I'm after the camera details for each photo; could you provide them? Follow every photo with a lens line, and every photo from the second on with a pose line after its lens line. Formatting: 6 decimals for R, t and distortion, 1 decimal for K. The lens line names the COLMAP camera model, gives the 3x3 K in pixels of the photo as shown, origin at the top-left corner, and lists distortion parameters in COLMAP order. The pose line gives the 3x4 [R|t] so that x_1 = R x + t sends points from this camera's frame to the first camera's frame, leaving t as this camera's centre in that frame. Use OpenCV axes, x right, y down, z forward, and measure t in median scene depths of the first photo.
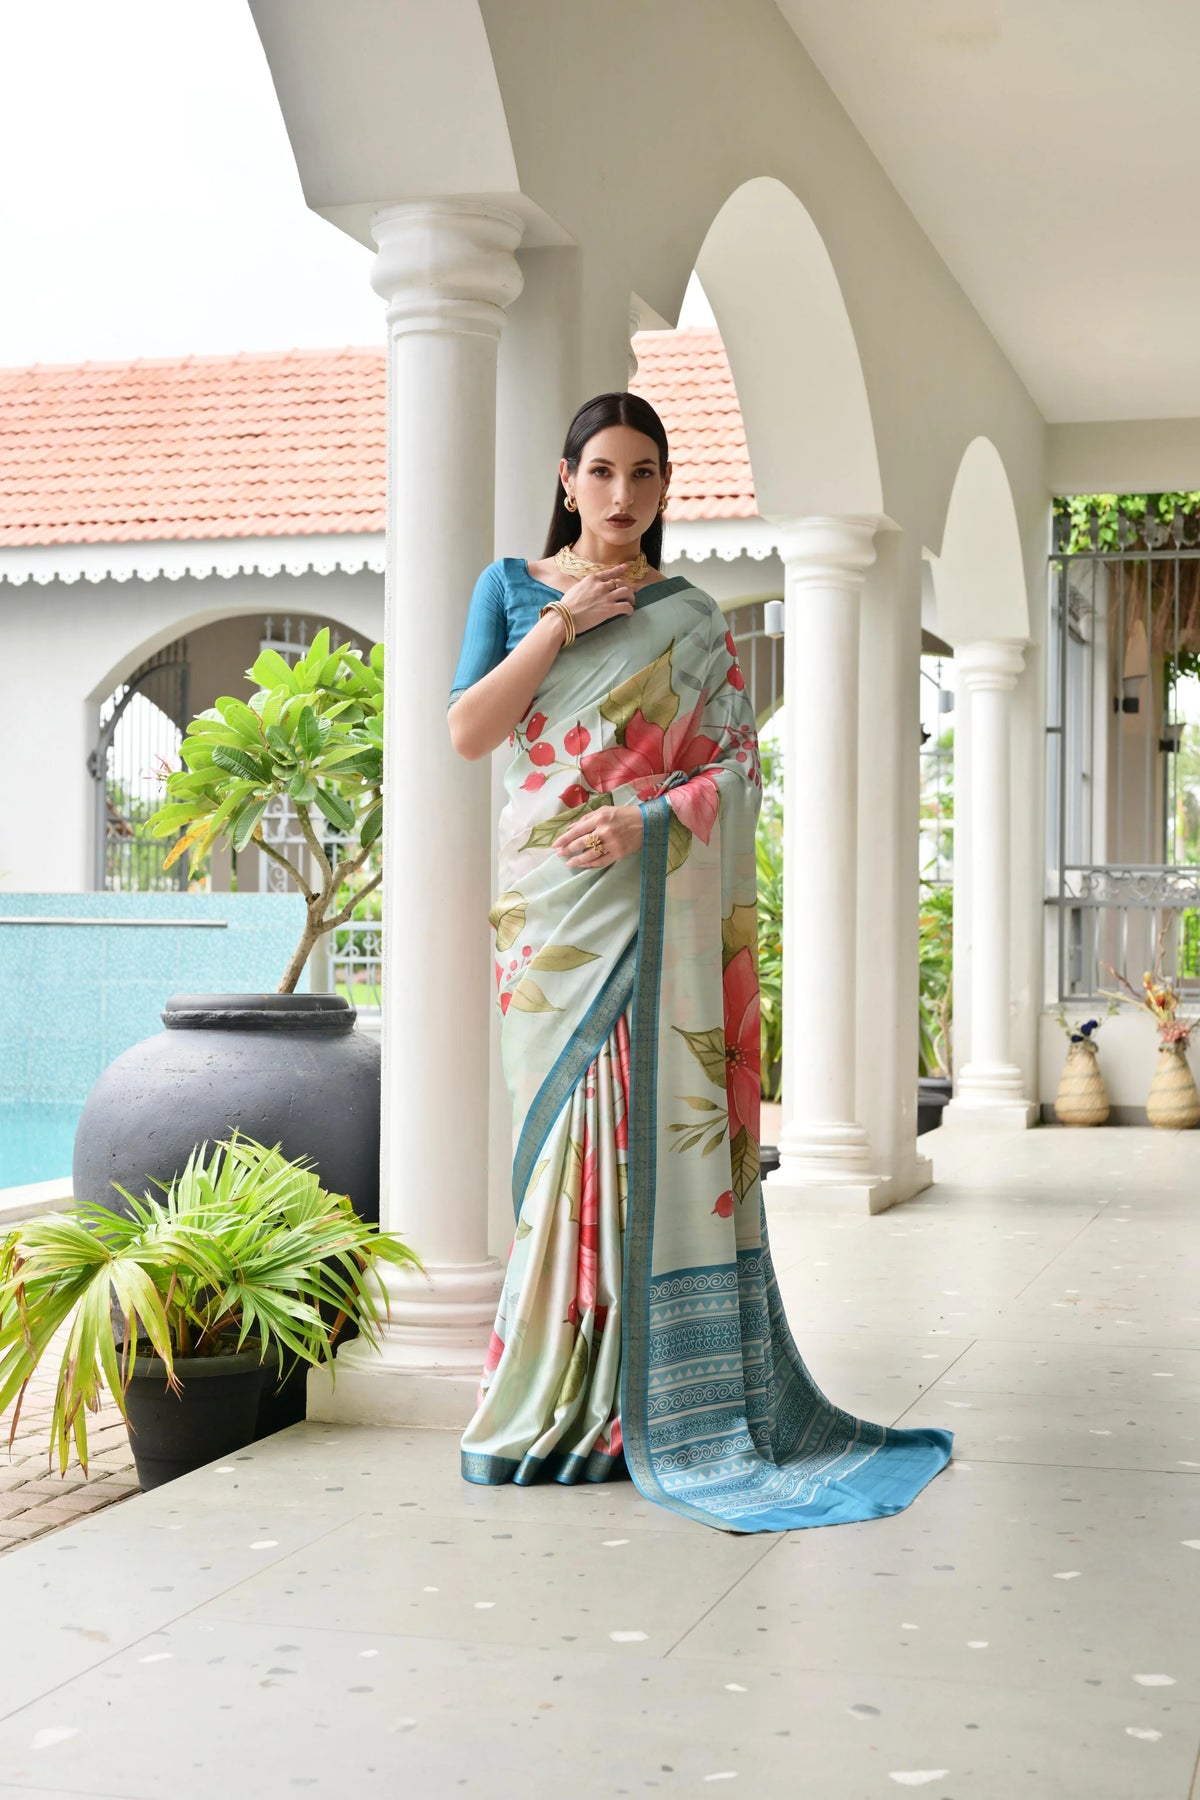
lens RADIAL K [[2648.9, 0, 600.0], [0, 2648.9, 900.0], [0, 0, 1]] dist [0.006922, 0.026091]
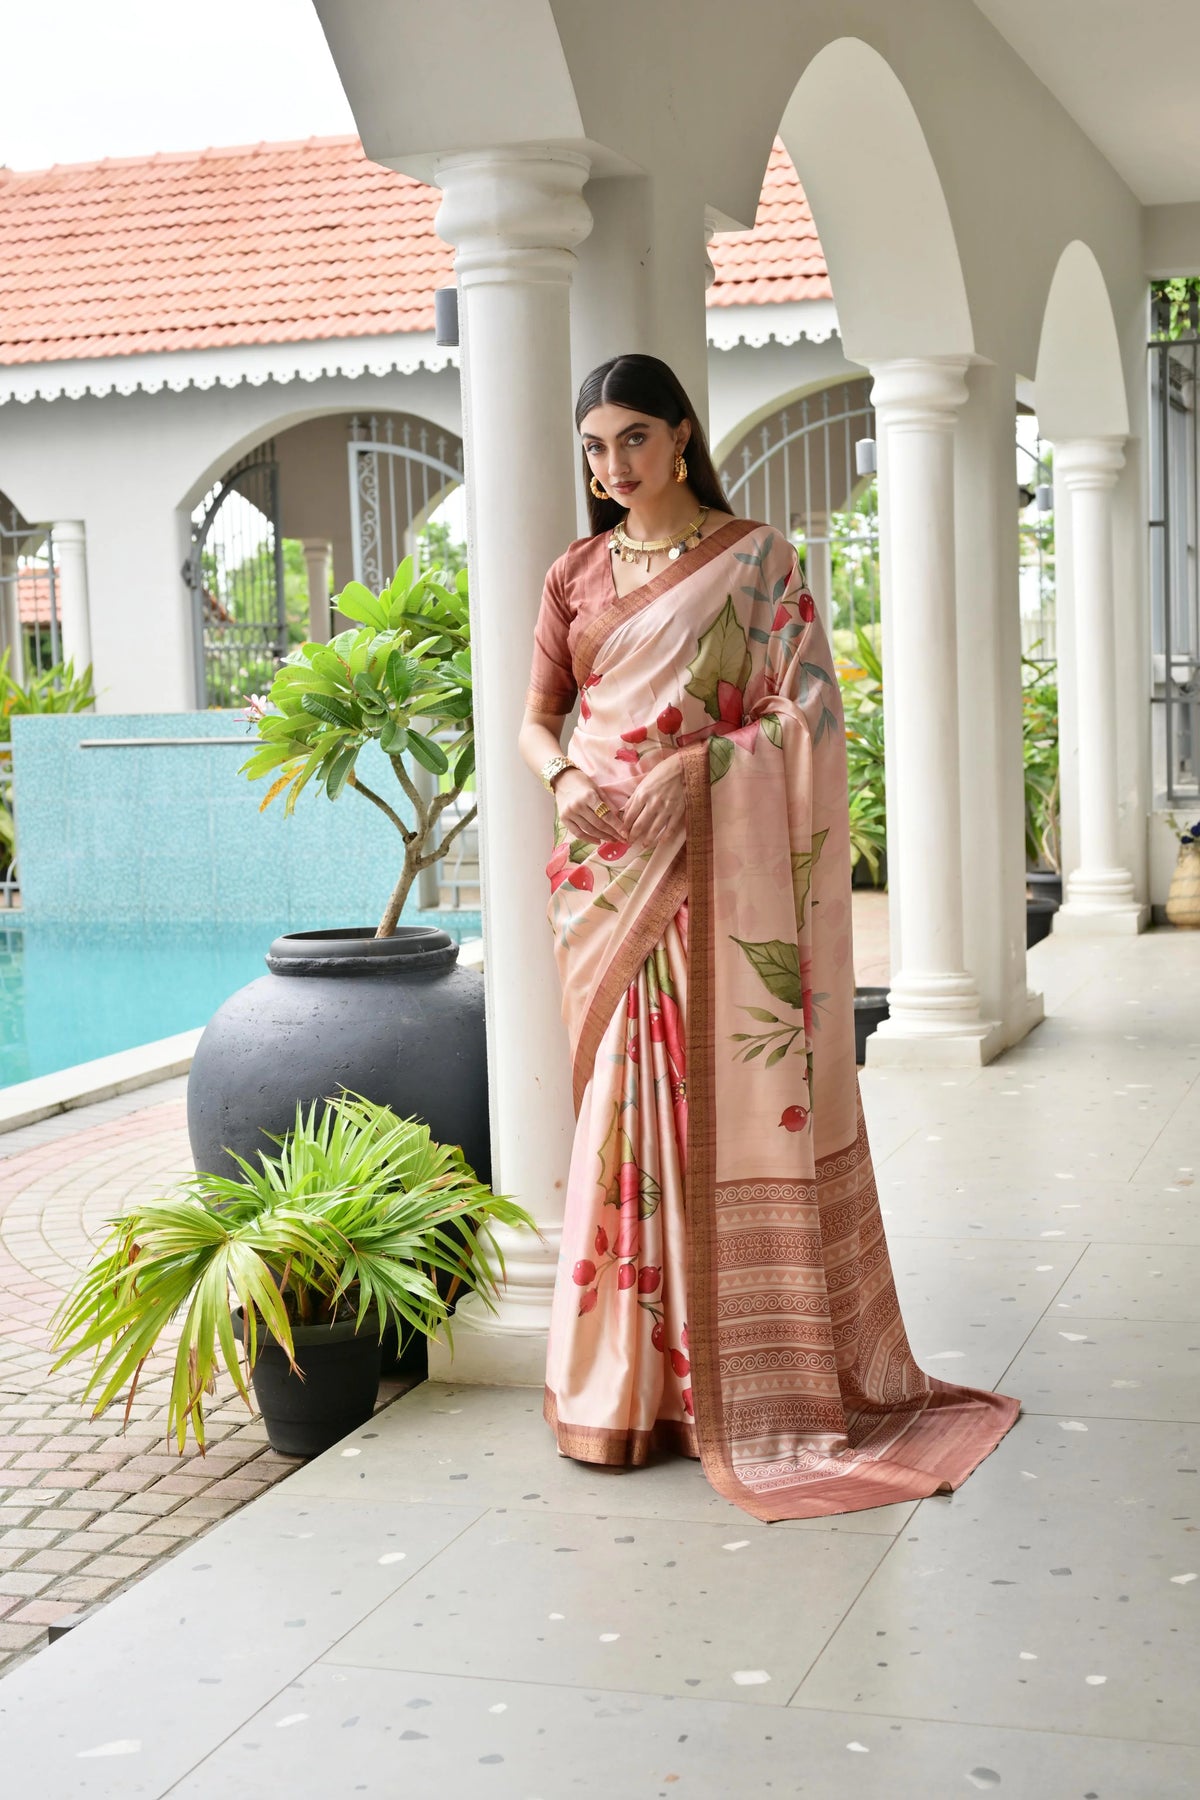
lens RADIAL K [[2648.9, 0, 600.0], [0, 2648.9, 900.0], [0, 0, 1]] dist [0.006922, 0.026091]
pose [[0.998315, -0.039302, -0.042697, 0.002224], [0.043416, 0.994025, 0.100145, -0.034340], [0.038506, -0.101830, 0.994056, 0.003944]]
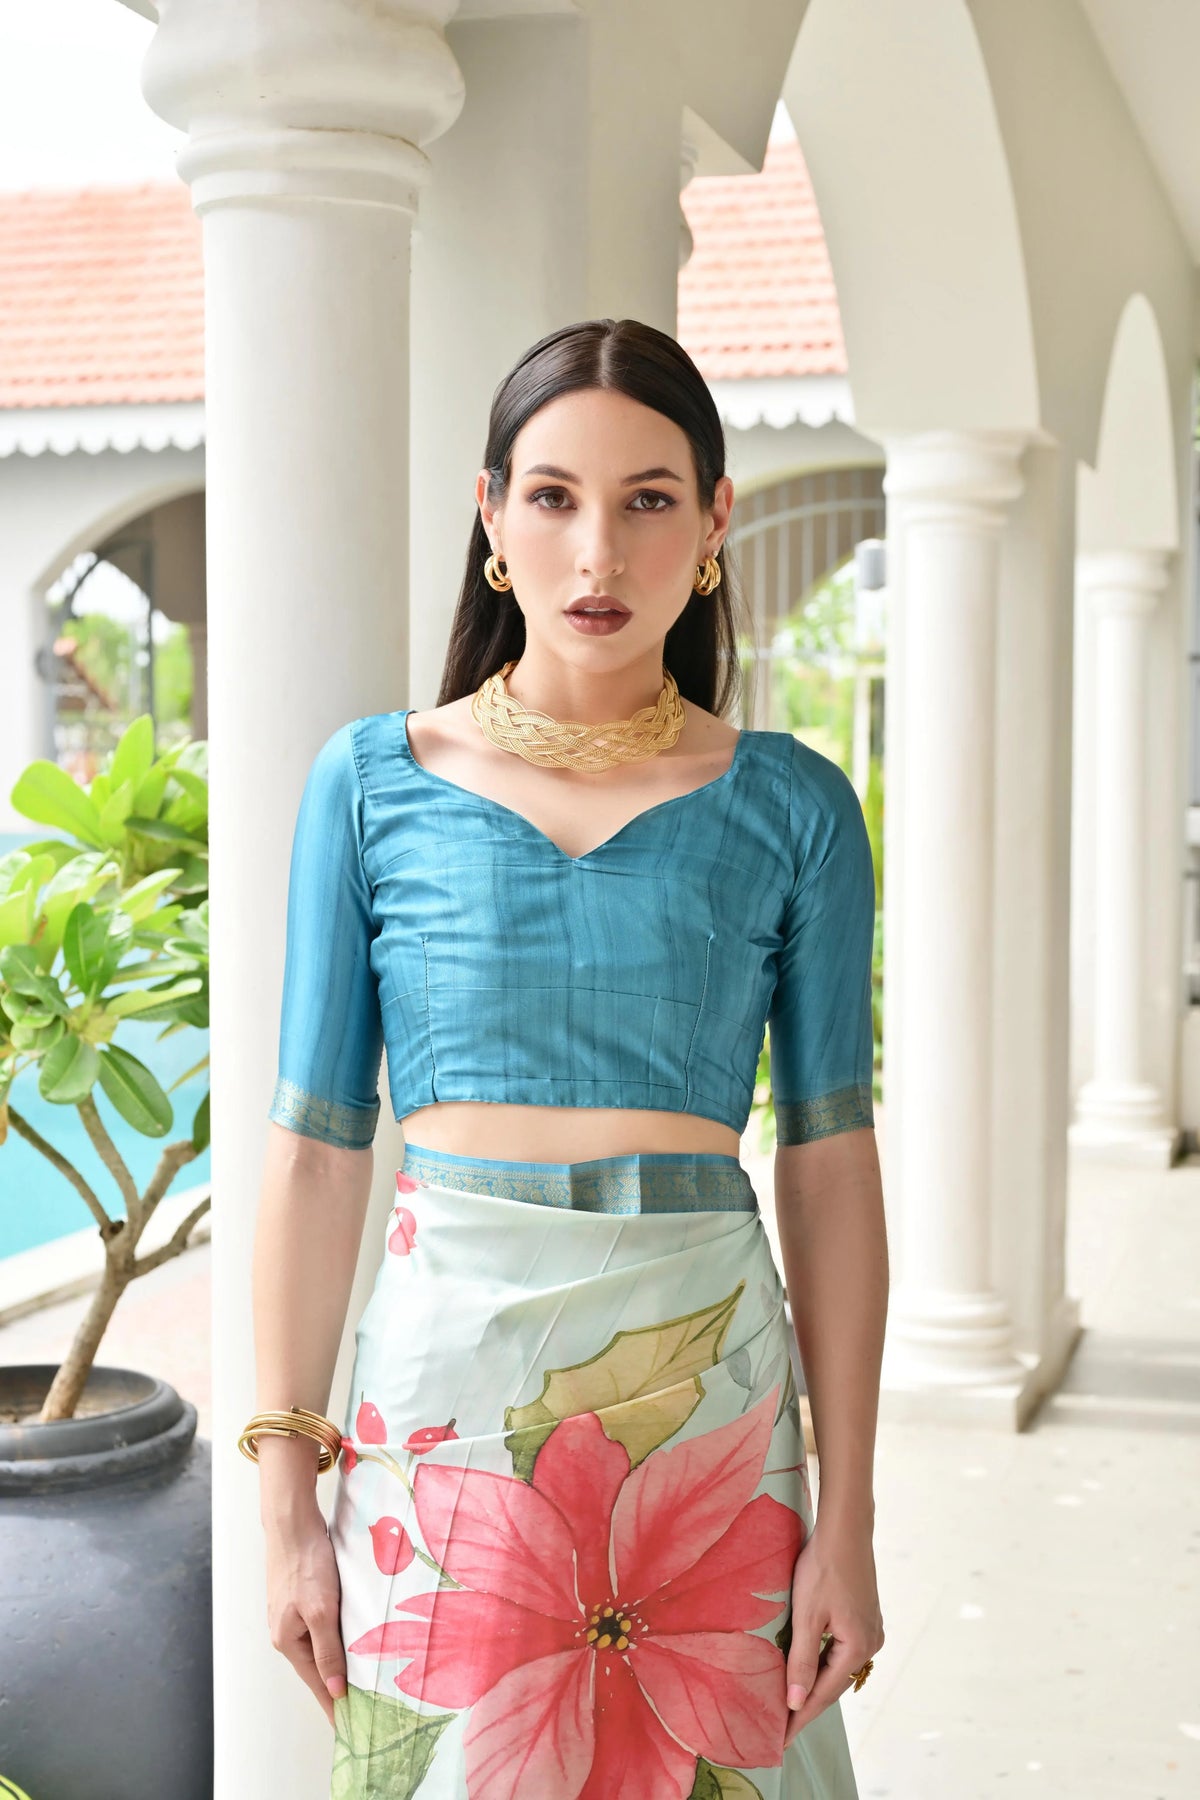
lens RADIAL K [[2648.9, 0, 600.0], [0, 2648.9, 900.0], [0, 0, 1]] dist [0.006922, 0.026091]
pose [[0.999927, -0.006093, -0.010428, -0.000150], [0.006791, 0.997646, 0.068239, -0.049308], [0.009987, -0.068305, 0.997615, 0.210608]]
